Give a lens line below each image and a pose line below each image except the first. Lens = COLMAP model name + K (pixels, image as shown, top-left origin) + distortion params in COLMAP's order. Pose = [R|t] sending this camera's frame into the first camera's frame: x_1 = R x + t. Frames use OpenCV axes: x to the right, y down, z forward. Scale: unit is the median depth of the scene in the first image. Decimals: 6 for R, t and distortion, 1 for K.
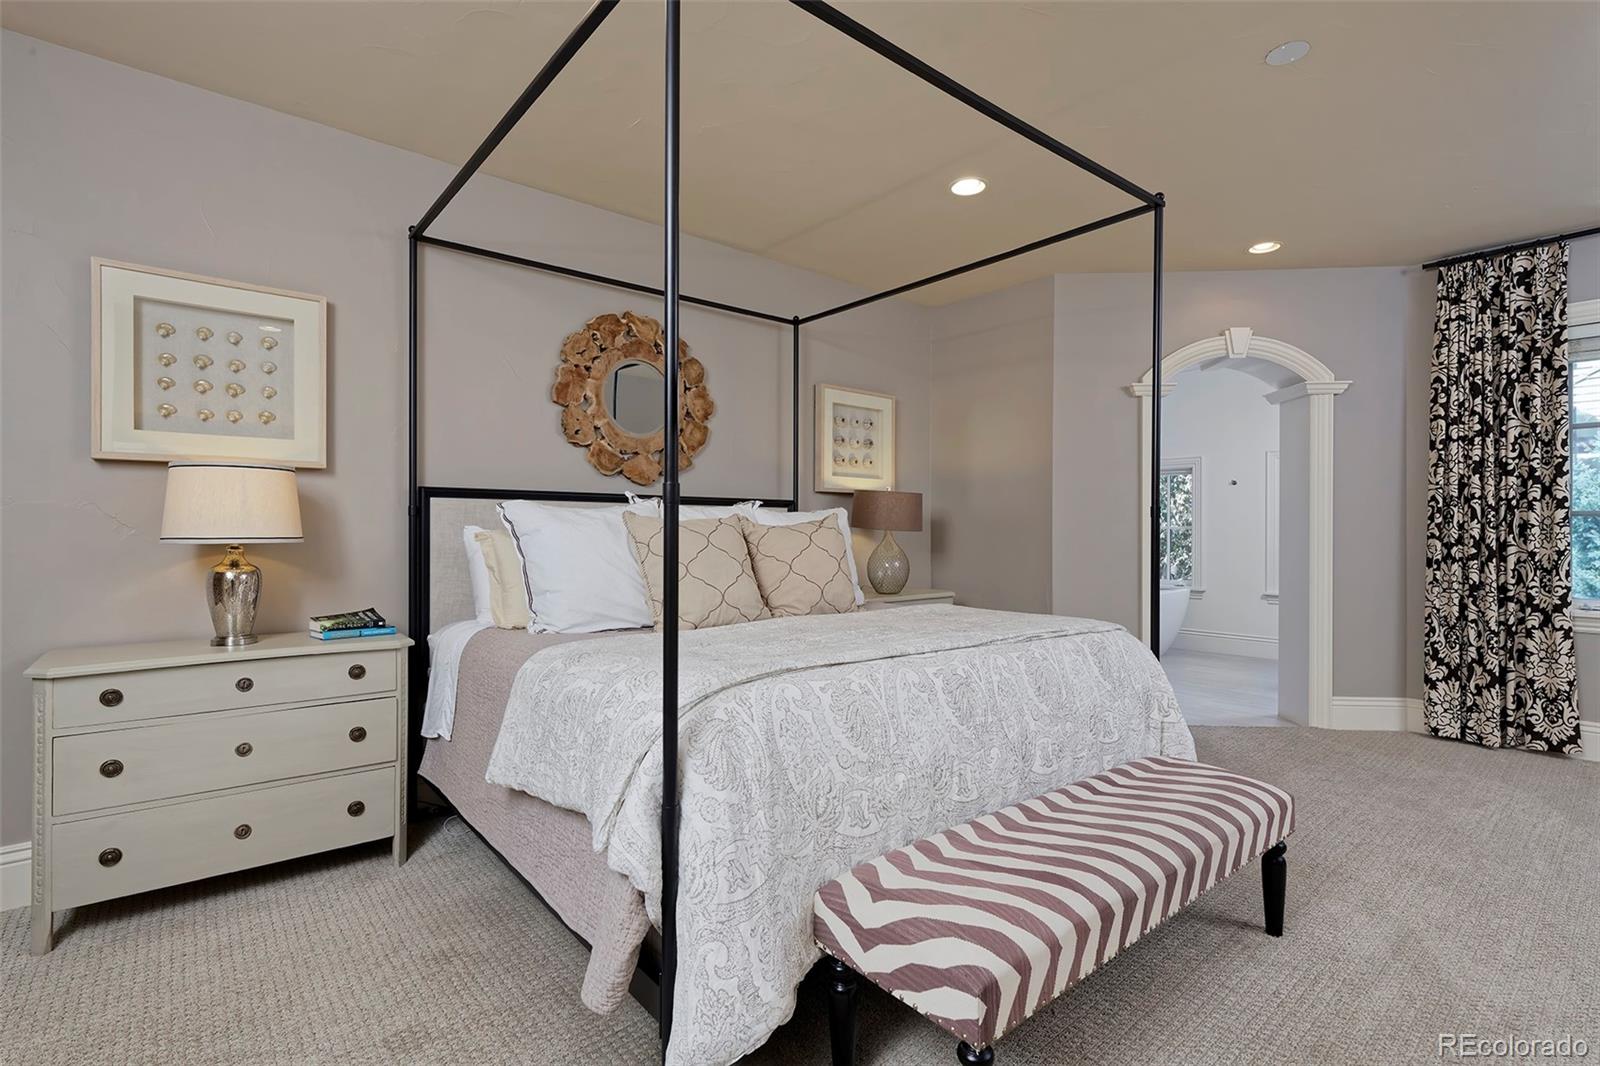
lens RADIAL K [[757.4, 0, 800.0], [0, 757.4, 533.0], [0, 0, 1]] dist [-0.000775, 0.000051]
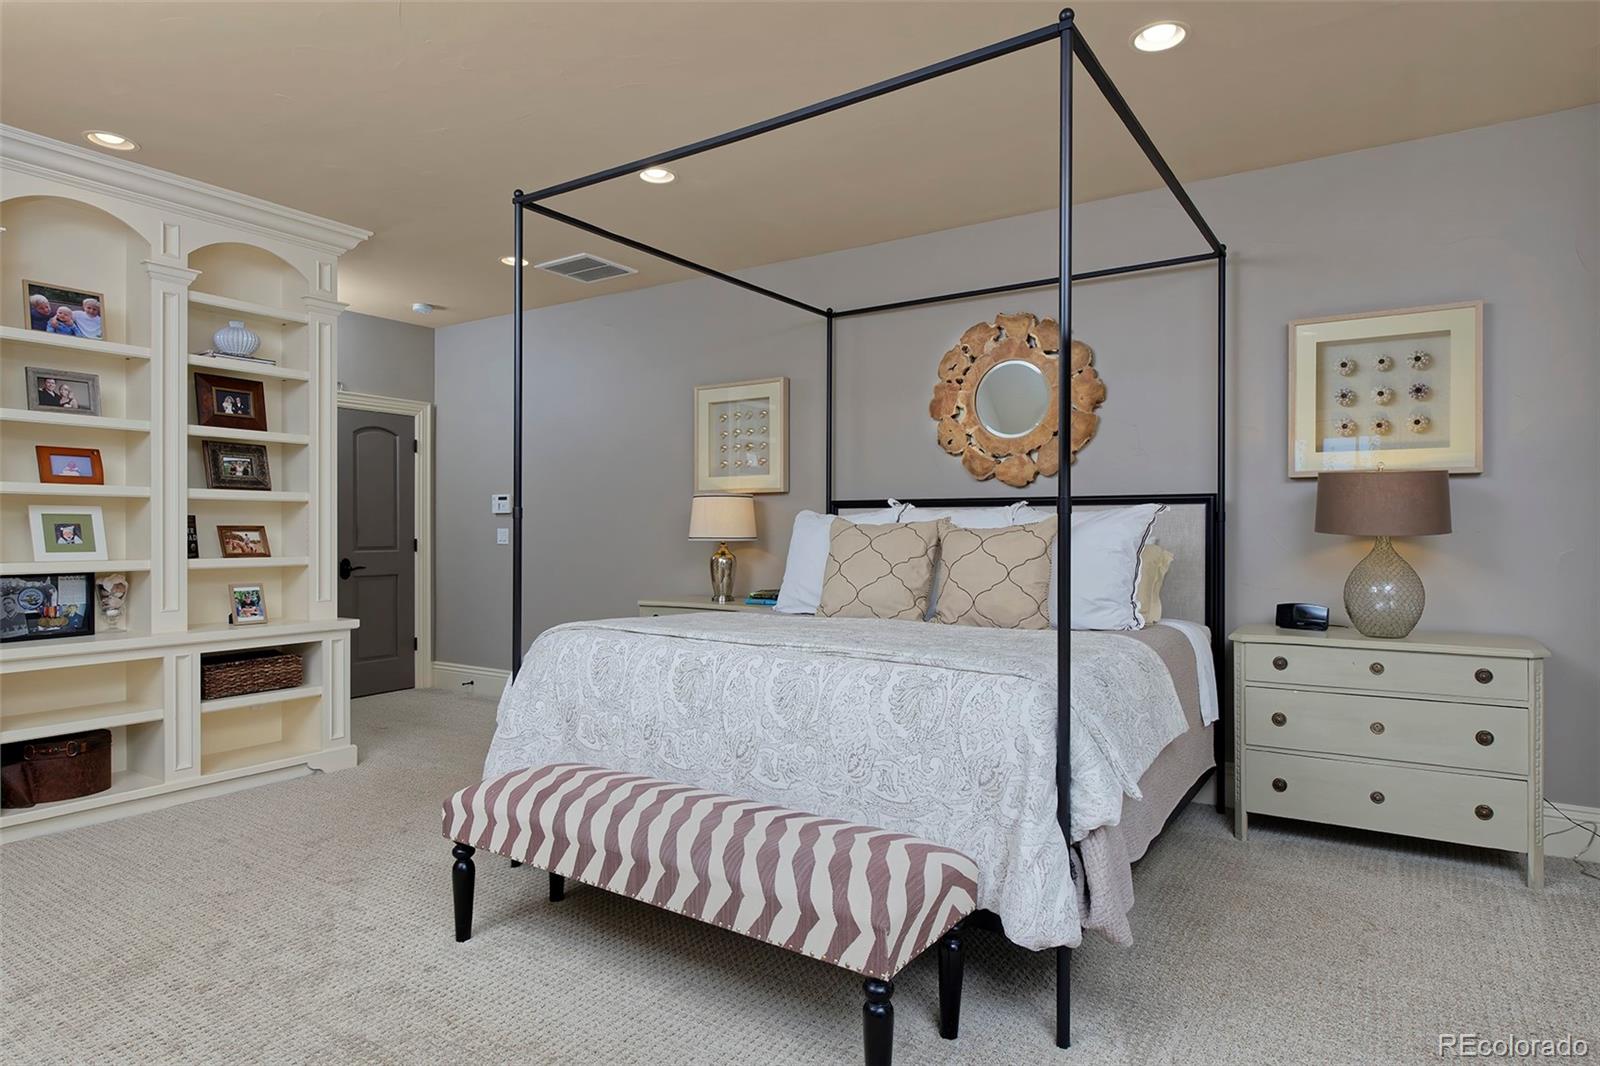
lens RADIAL K [[897.5, 0, 800.0], [0, 897.5, 533.0], [0, 0, 1]] dist [-0.099126, -0.000192]
pose [[0.278798, -0.002819, -0.960346, 0.984505], [-0.005720, 0.999973, -0.004596, 0.002693], [0.960333, 0.006775, 0.278774, 0.503763]]
